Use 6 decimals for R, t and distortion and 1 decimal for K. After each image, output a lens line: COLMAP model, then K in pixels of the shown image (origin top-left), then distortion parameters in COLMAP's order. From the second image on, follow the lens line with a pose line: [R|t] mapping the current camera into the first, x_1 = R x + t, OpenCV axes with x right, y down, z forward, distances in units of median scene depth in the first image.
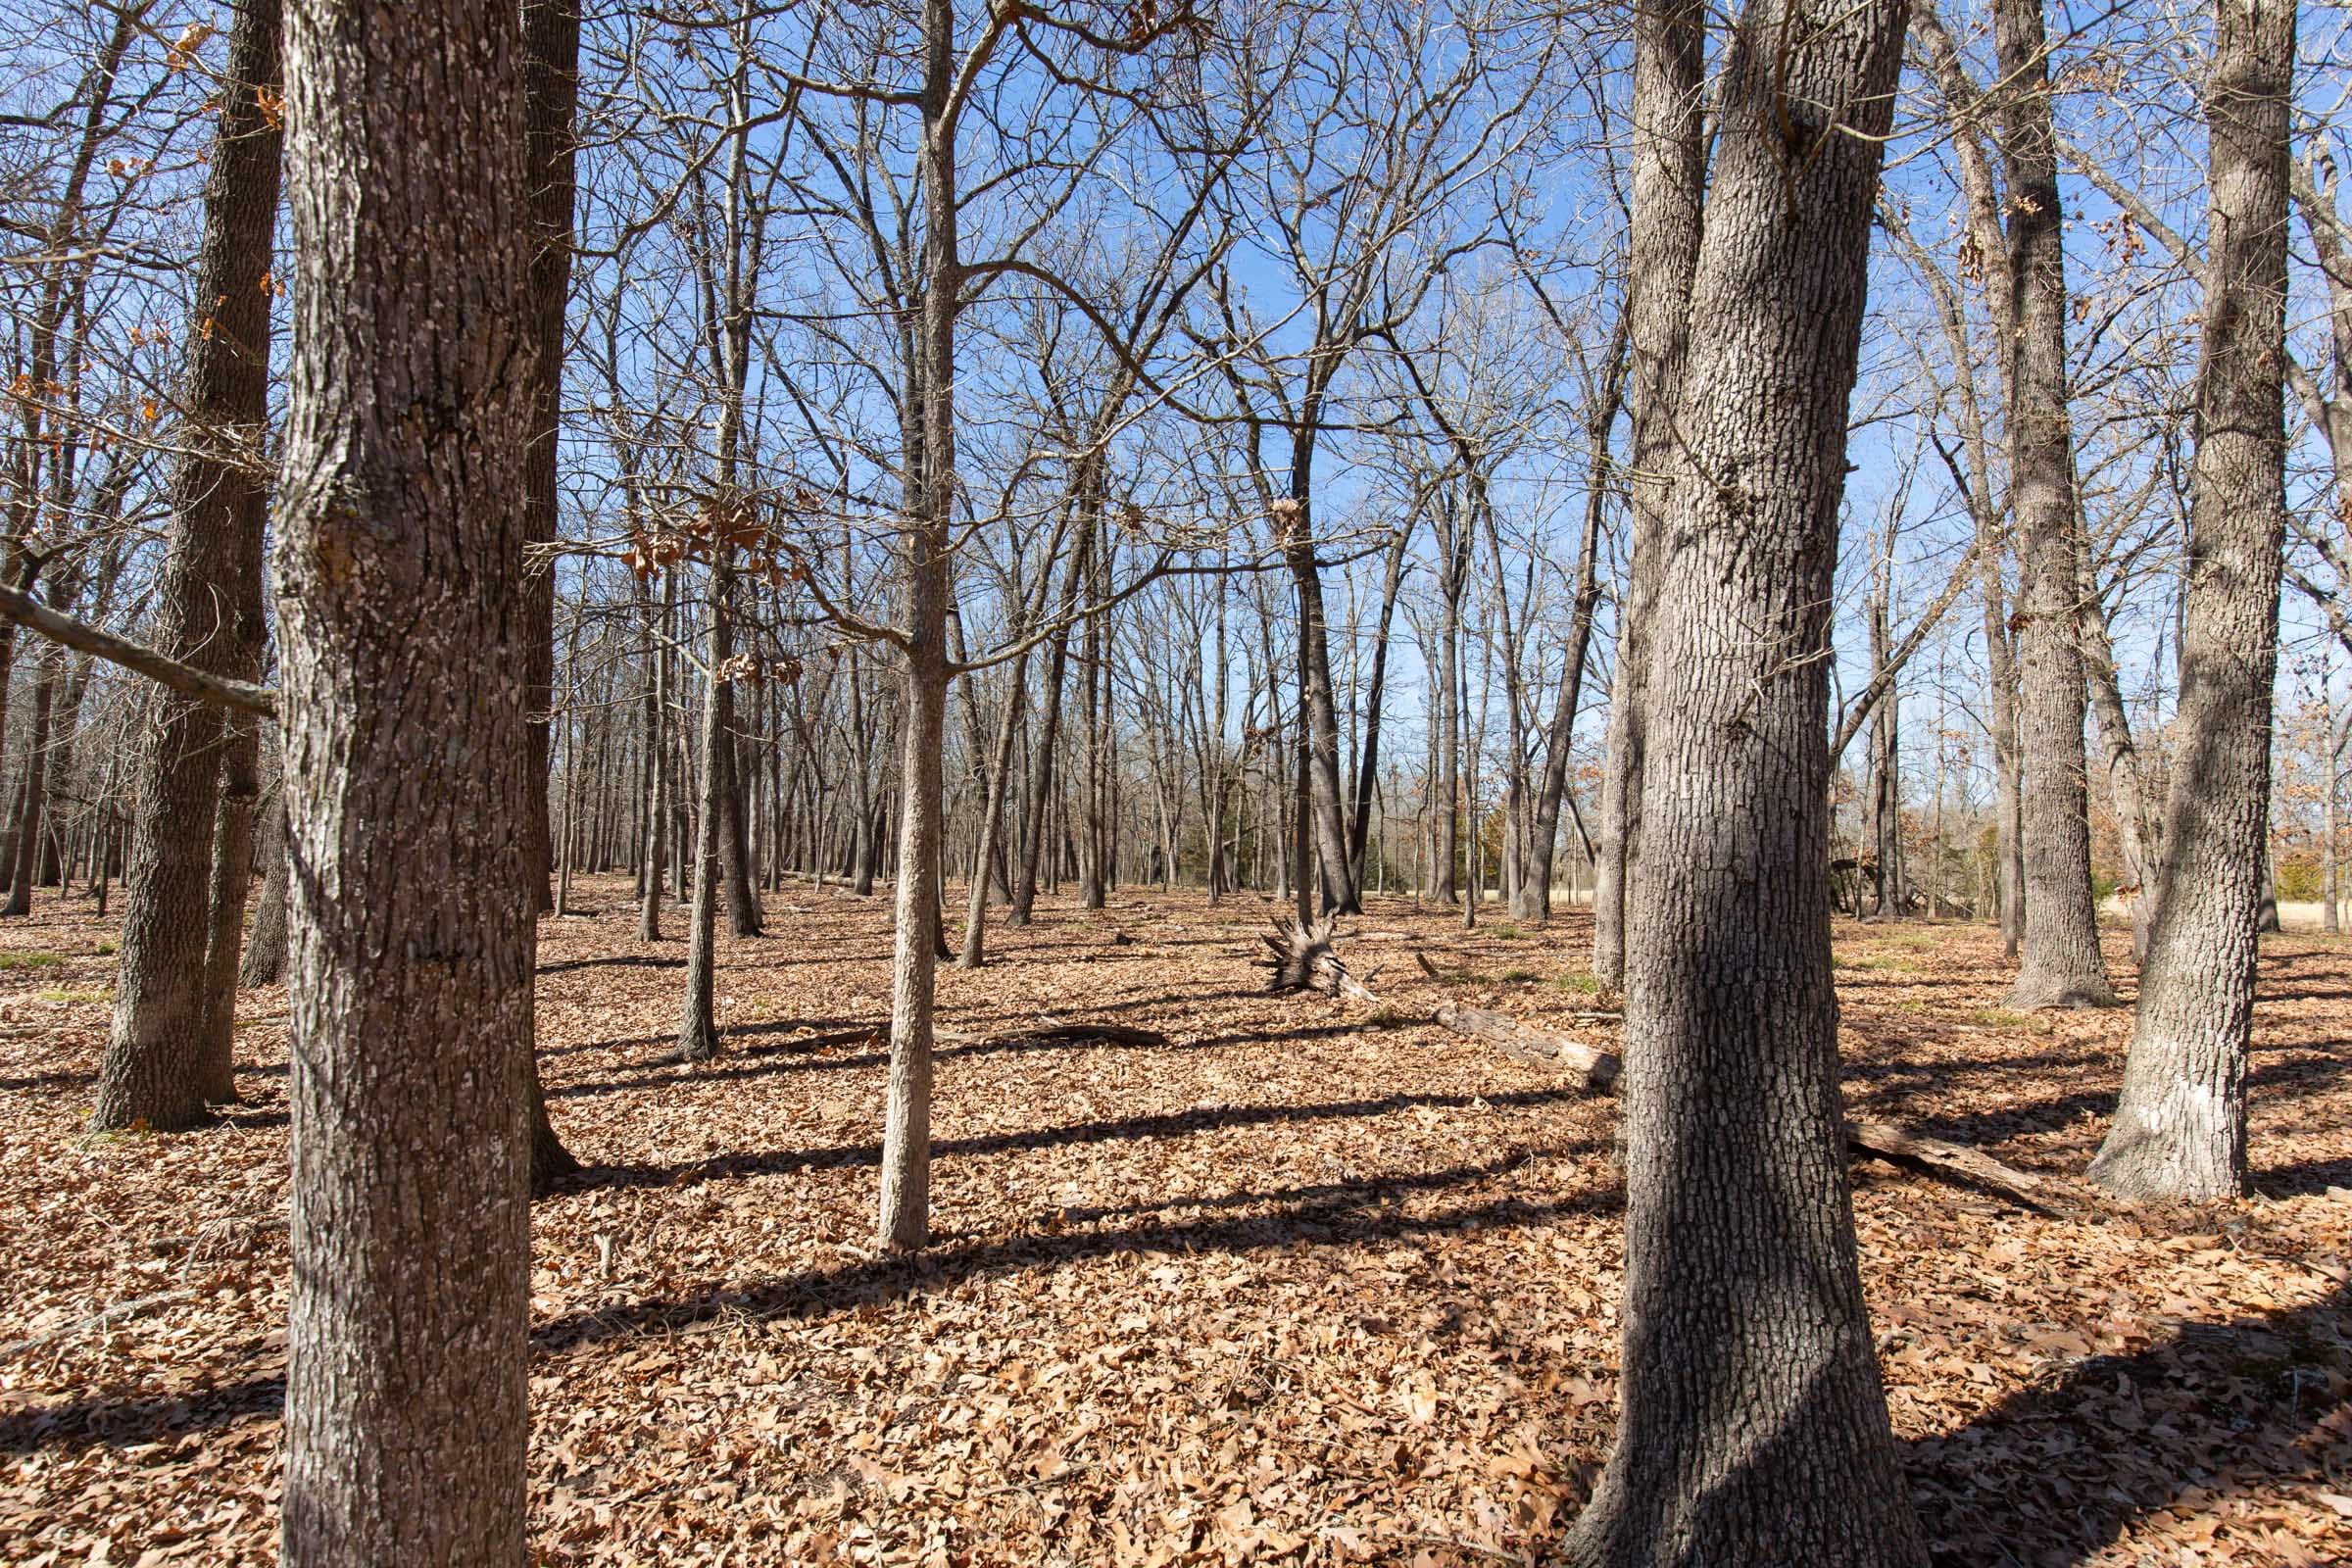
lens RADIAL K [[1002.5, 0, 1176.0], [0, 1002.5, 784.0], [0, 0, 1]] dist [-0.000332, -0.000084]
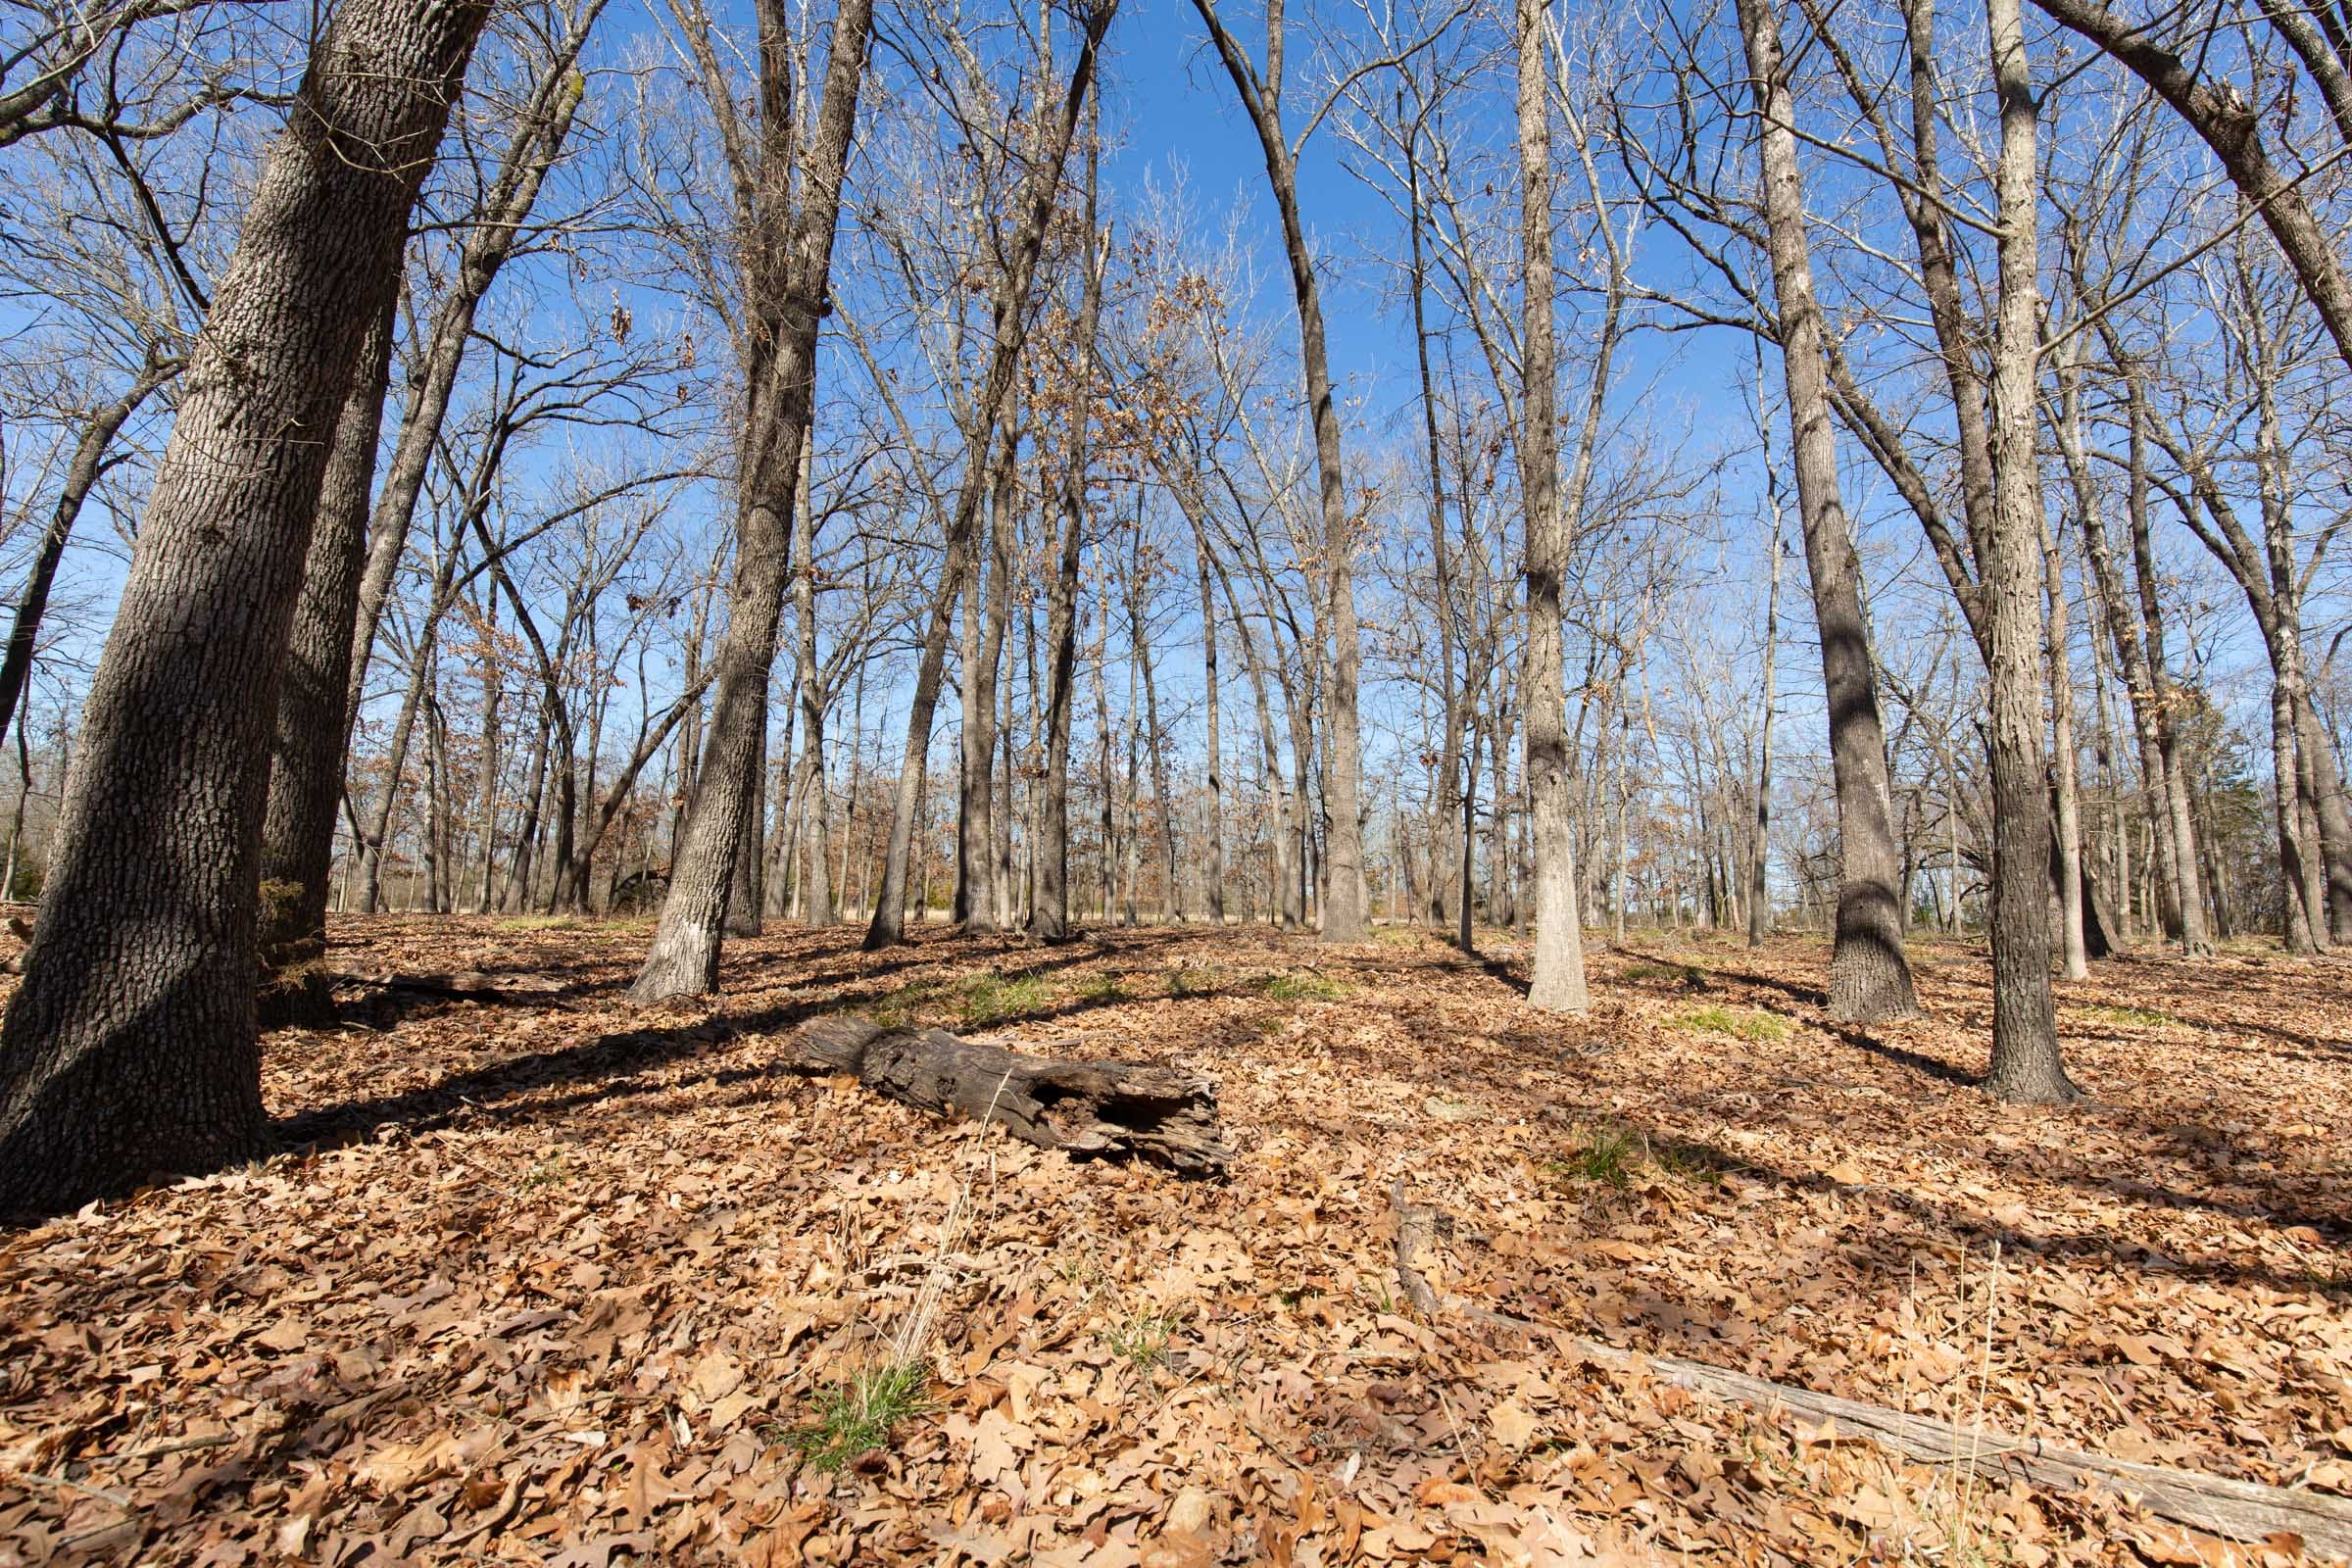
lens RADIAL K [[1076.9, 0, 1176.0], [0, 1076.9, 784.0], [0, 0, 1]] dist [0.007722, 0.000371]
pose [[0.546068, 0.096441, 0.832171, 0.095407], [-0.062686, 0.995271, -0.074209, 0.289149], [-0.835392, -0.011642, 0.549531, -0.823575]]
